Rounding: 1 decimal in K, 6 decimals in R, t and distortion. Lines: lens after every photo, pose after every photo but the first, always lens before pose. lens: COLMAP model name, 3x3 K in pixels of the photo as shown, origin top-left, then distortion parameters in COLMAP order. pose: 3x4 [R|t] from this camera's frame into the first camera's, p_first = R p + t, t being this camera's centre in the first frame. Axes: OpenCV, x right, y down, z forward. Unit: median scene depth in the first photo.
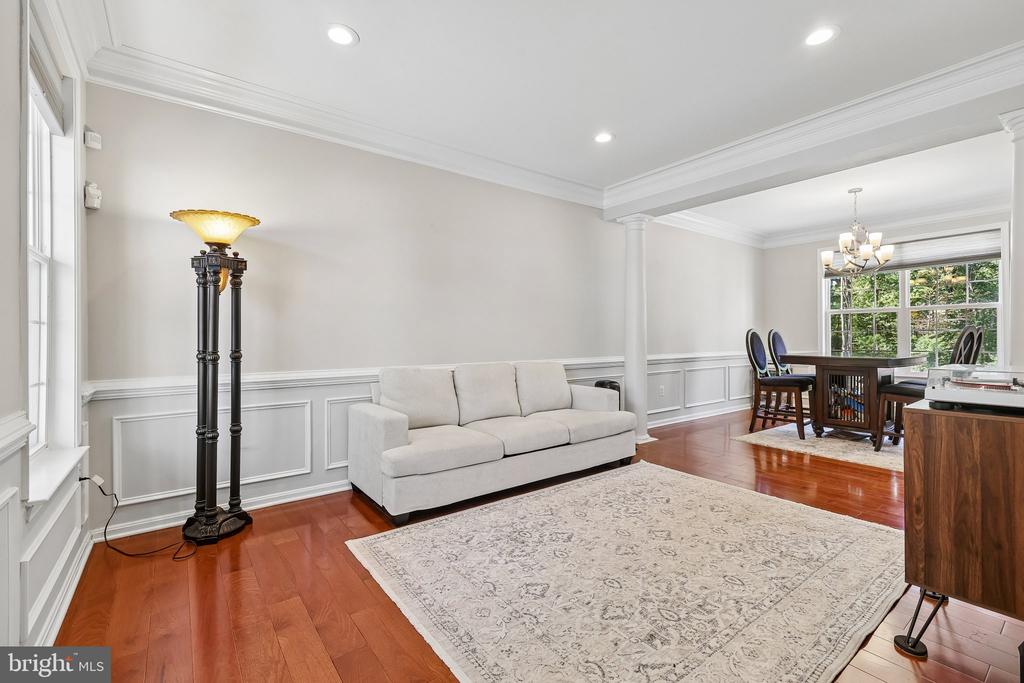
lens RADIAL K [[446.7, 0, 516.7], [0, 446.7, 337.3], [0, 0, 1]] dist [0.008948, -0.001167]
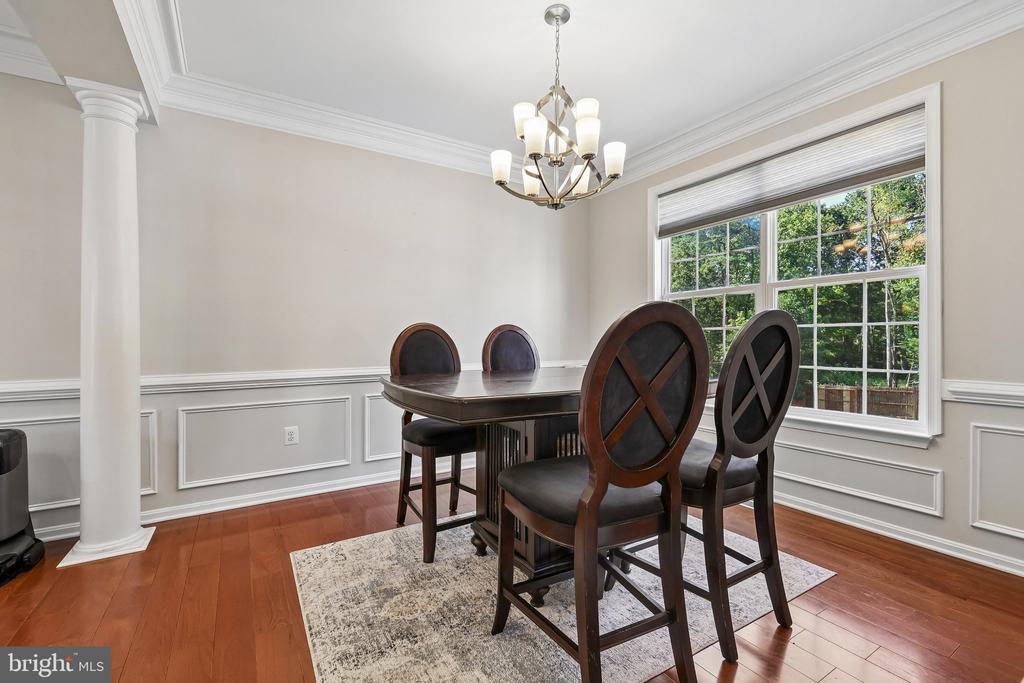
lens RADIAL K [[446.7, 0, 507.1], [0, 446.7, 338.1], [0, 0, 1]] dist [0.008948, -0.001167]
pose [[0.995244, 0.001417, -0.097404, 0.780087], [-0.000620, 0.999966, 0.008215, -0.008018], [0.097412, -0.008115, 0.995211, 0.564235]]
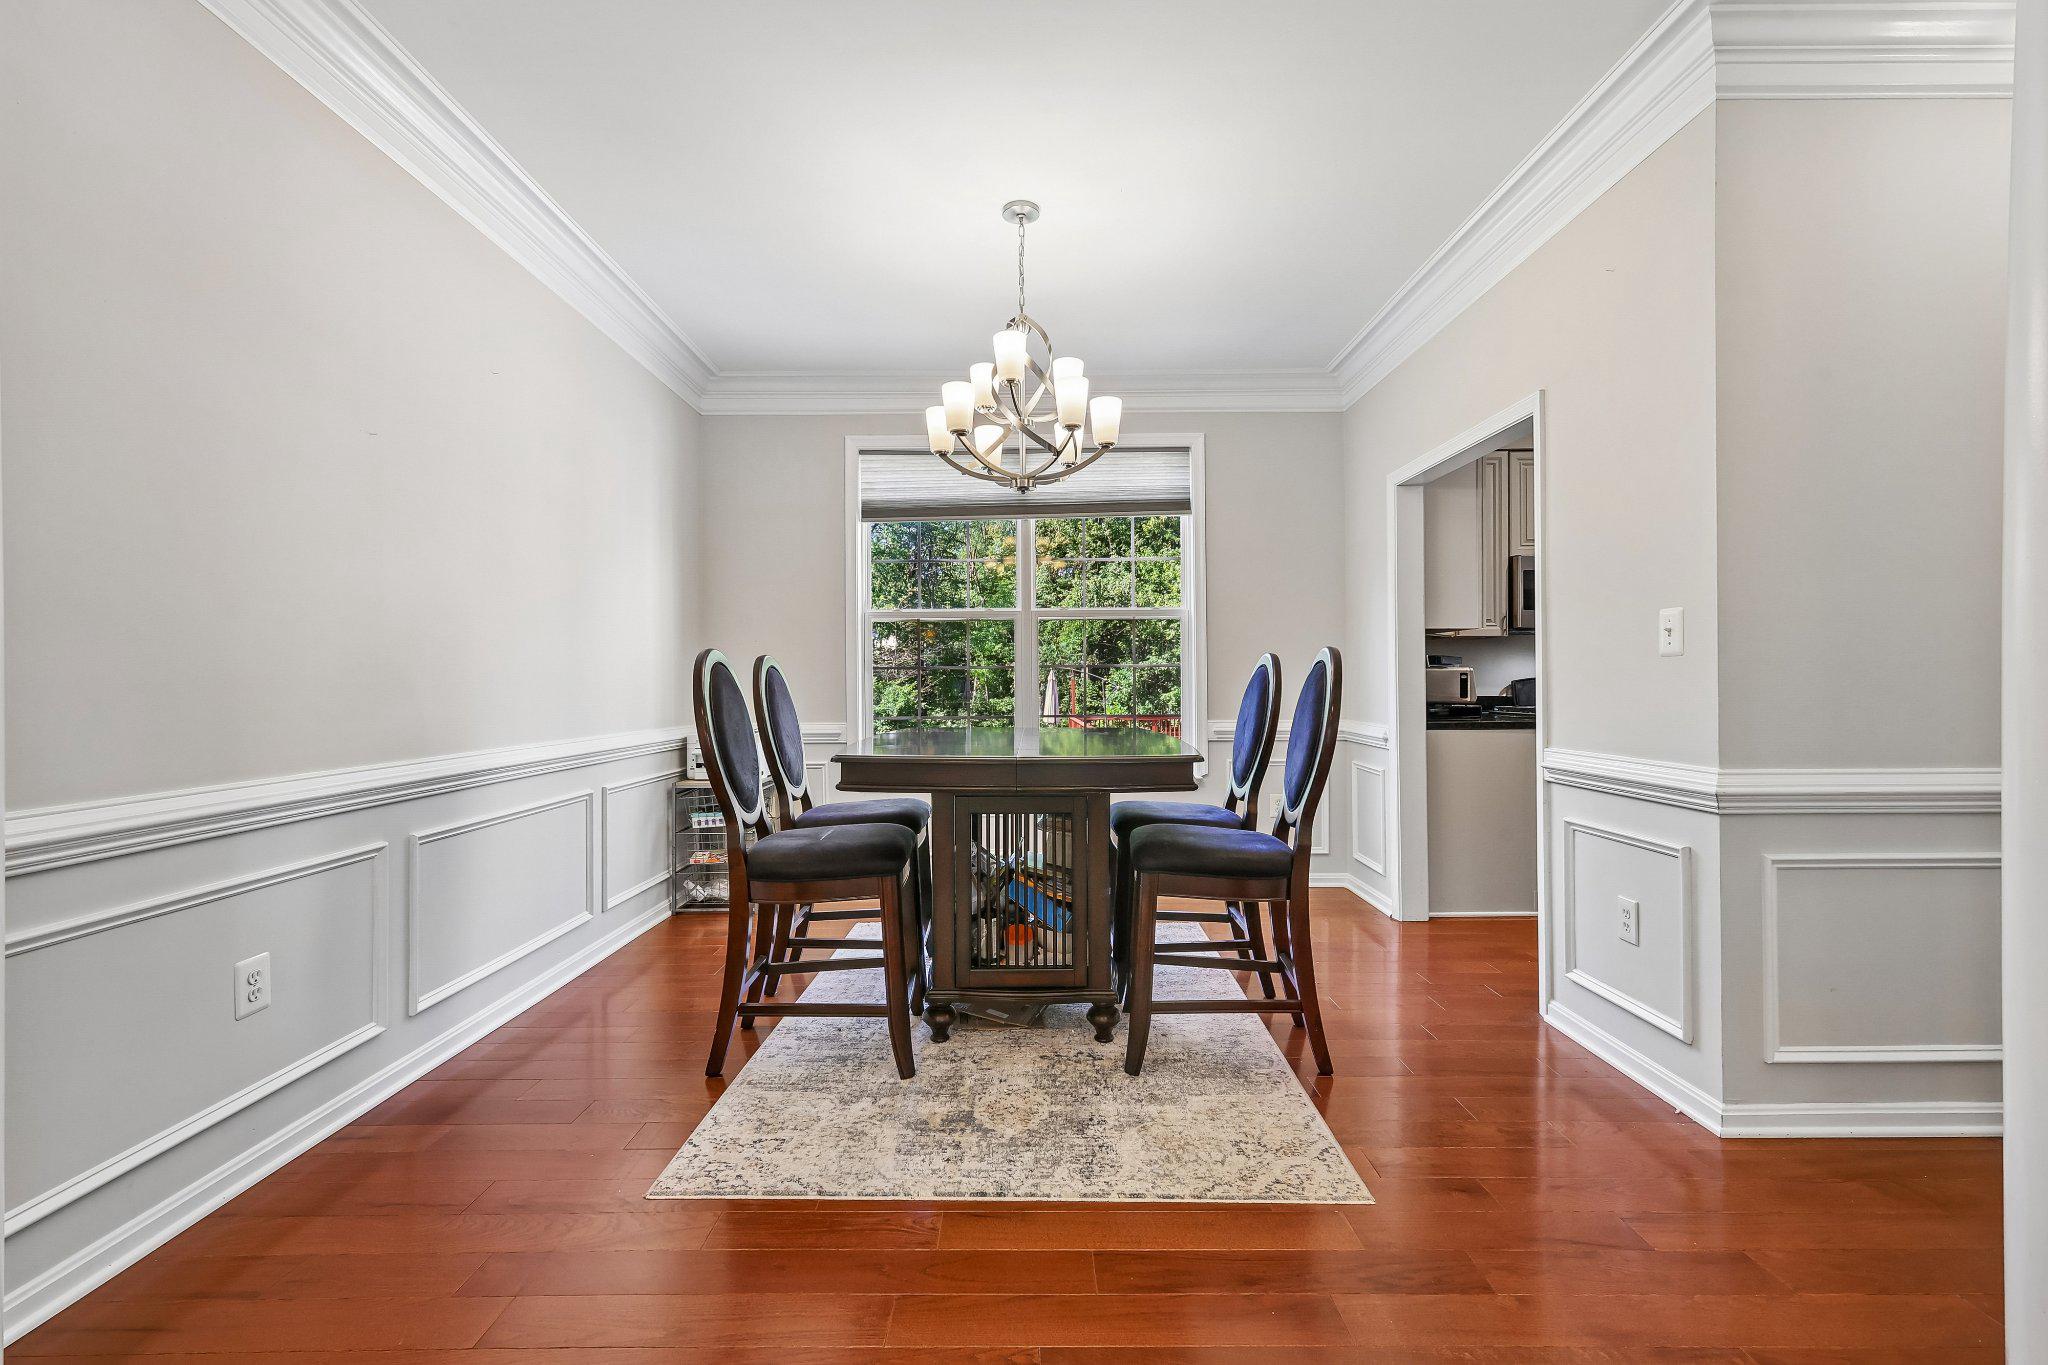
lens RADIAL K [[893.5, 0, 1023.4], [0, 893.5, 680.8], [0, 0, 1]] dist [0.008948, -0.001167]
pose [[0.609591, 0.001829, 0.792714, 0.274139], [0.001140, 0.999994, -0.003184, 0.000480], [-0.792715, 0.002845, 0.609586, 0.647701]]
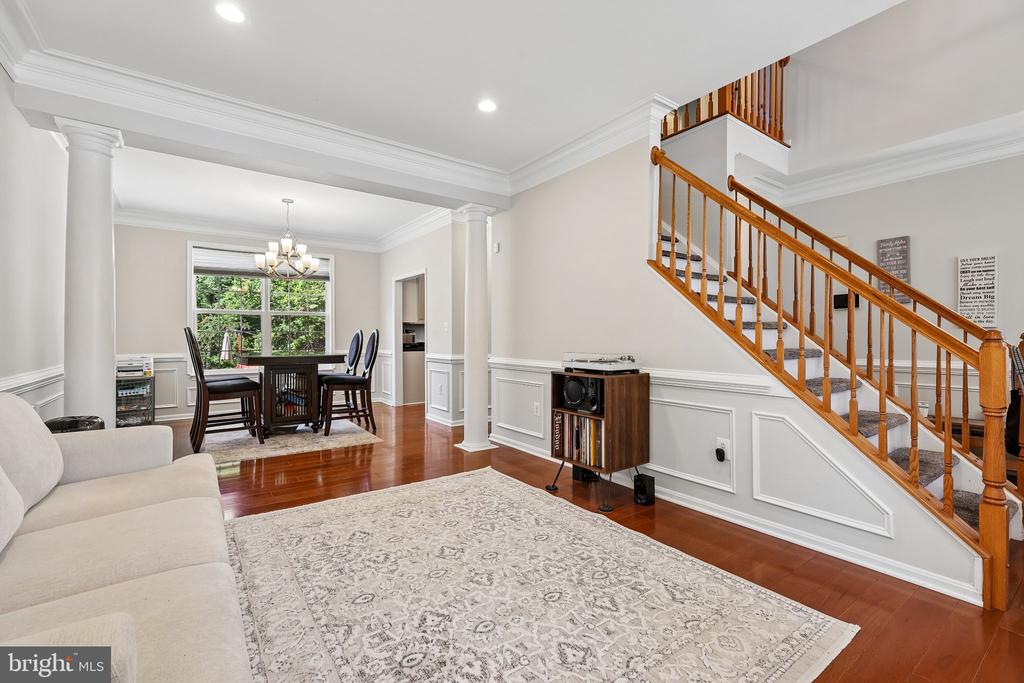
lens RADIAL K [[446.7, 0, 510.3], [0, 446.7, 337.4], [0, 0, 1]] dist [0.008948, -0.001167]
pose [[0.028375, 0.003456, 0.999591, -0.314644], [-0.001430, 0.999993, -0.003417, 0.002764], [-0.999596, -0.001332, 0.028380, 0.455913]]
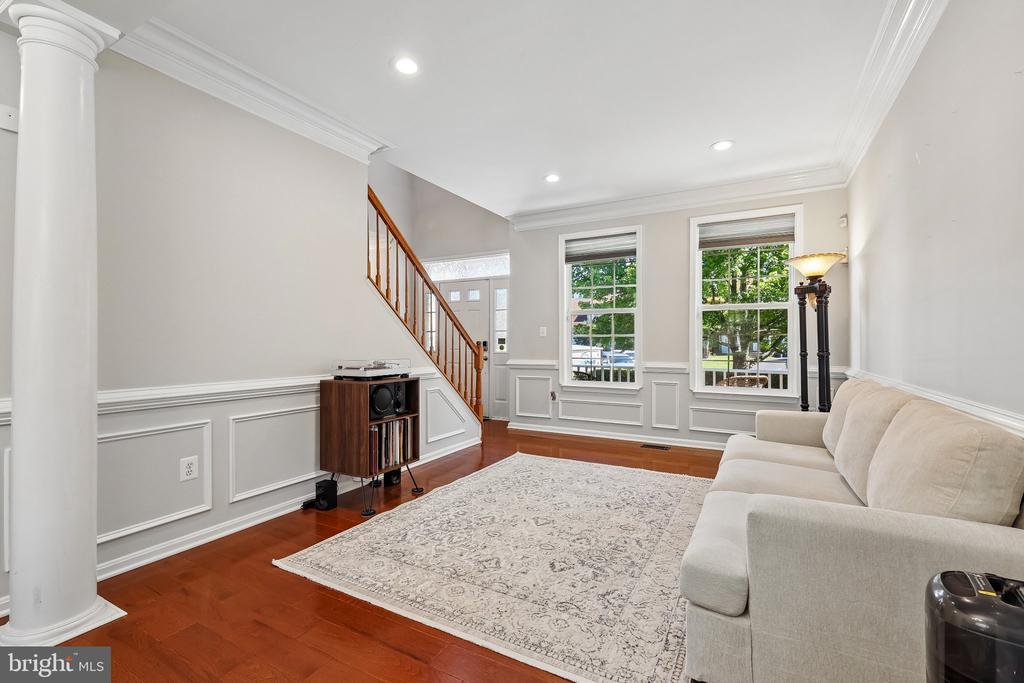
lens RADIAL K [[446.7, 0, 518.6], [0, 446.7, 342.1], [0, 0, 1]] dist [0.008948, -0.001167]
pose [[-0.912346, 0.005322, -0.409385, 0.443160], [0.007313, 0.999968, -0.003297, 0.000318], [0.409354, -0.006001, -0.912356, 1.063969]]
